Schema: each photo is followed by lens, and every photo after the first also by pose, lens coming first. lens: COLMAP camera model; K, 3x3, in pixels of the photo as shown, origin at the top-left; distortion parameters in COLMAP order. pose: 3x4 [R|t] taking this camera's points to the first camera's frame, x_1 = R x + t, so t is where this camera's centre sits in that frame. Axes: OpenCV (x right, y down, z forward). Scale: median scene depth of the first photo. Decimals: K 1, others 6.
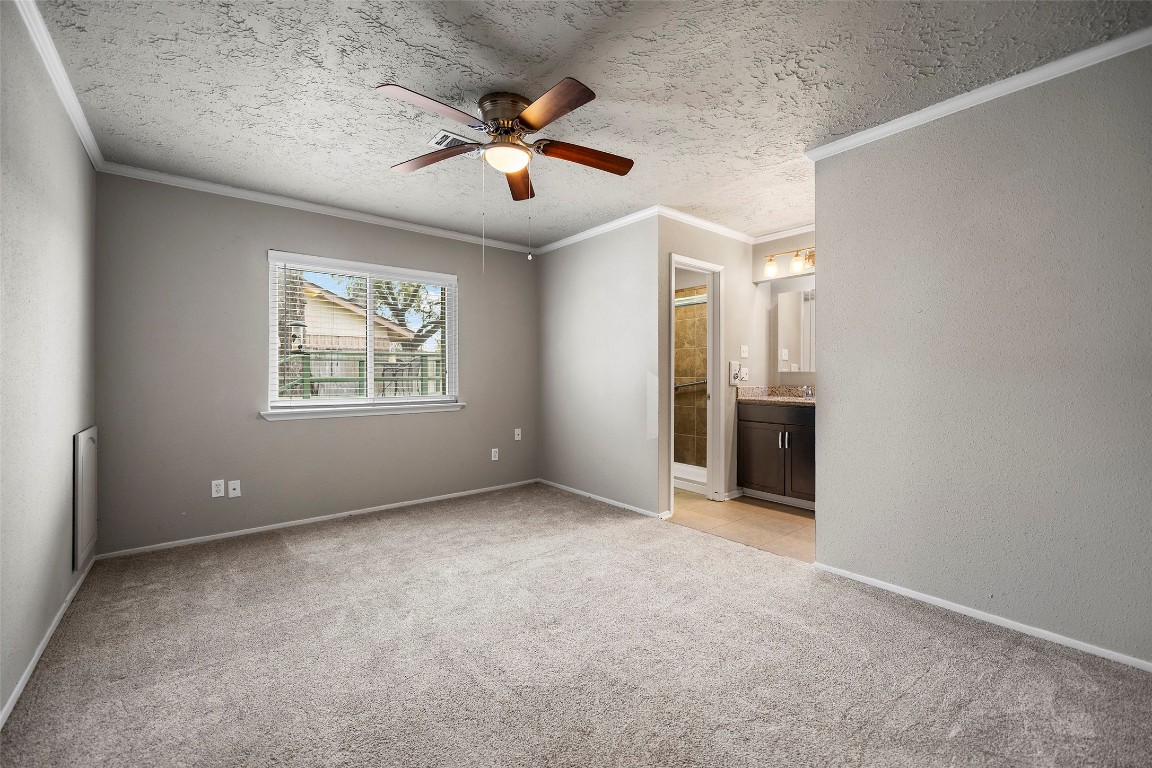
lens RADIAL K [[469.8, 0, 577.4], [0, 469.8, 376.1], [0, 0, 1]] dist [-0.000176, 0.000191]
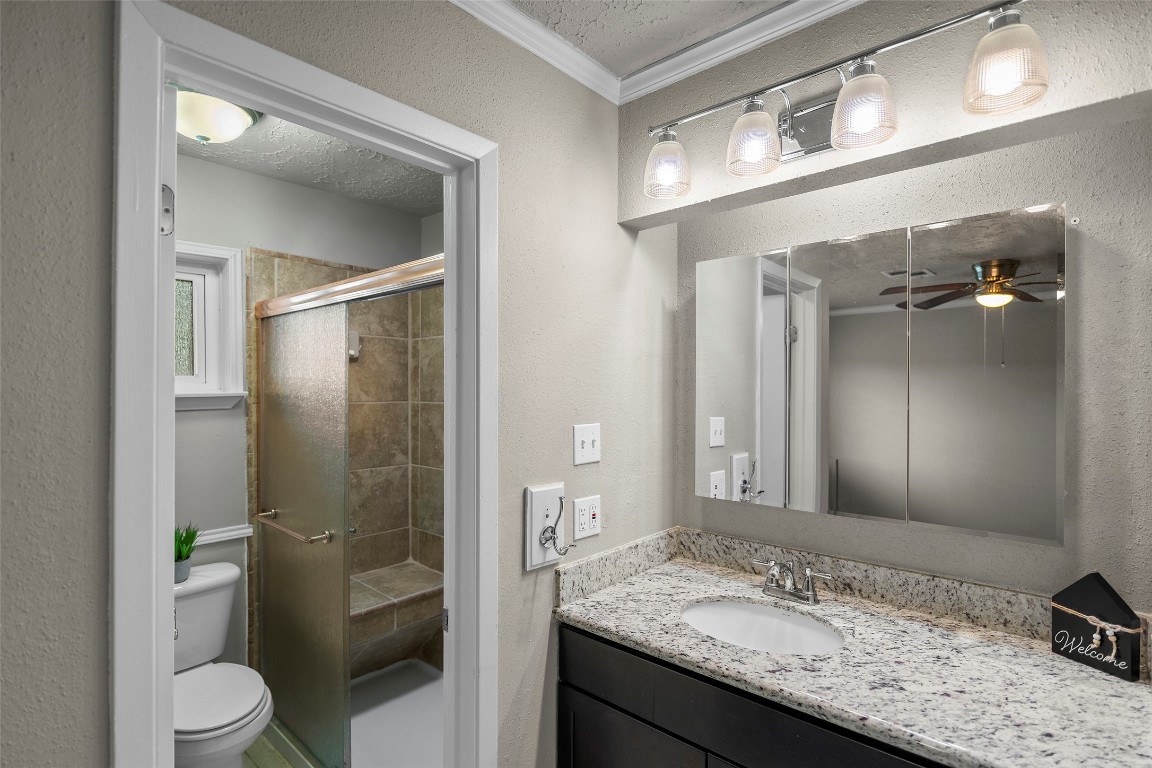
lens RADIAL K [[563.1, 0, 575.4], [0, 563.1, 389.1], [0, 0, 1]] dist [0.000323, -0.000018]
pose [[0.988690, 0.006544, 0.149832, 0.292514], [-0.005643, 0.999963, -0.006435, -0.084986], [-0.149869, 0.005517, 0.988691, 0.637499]]
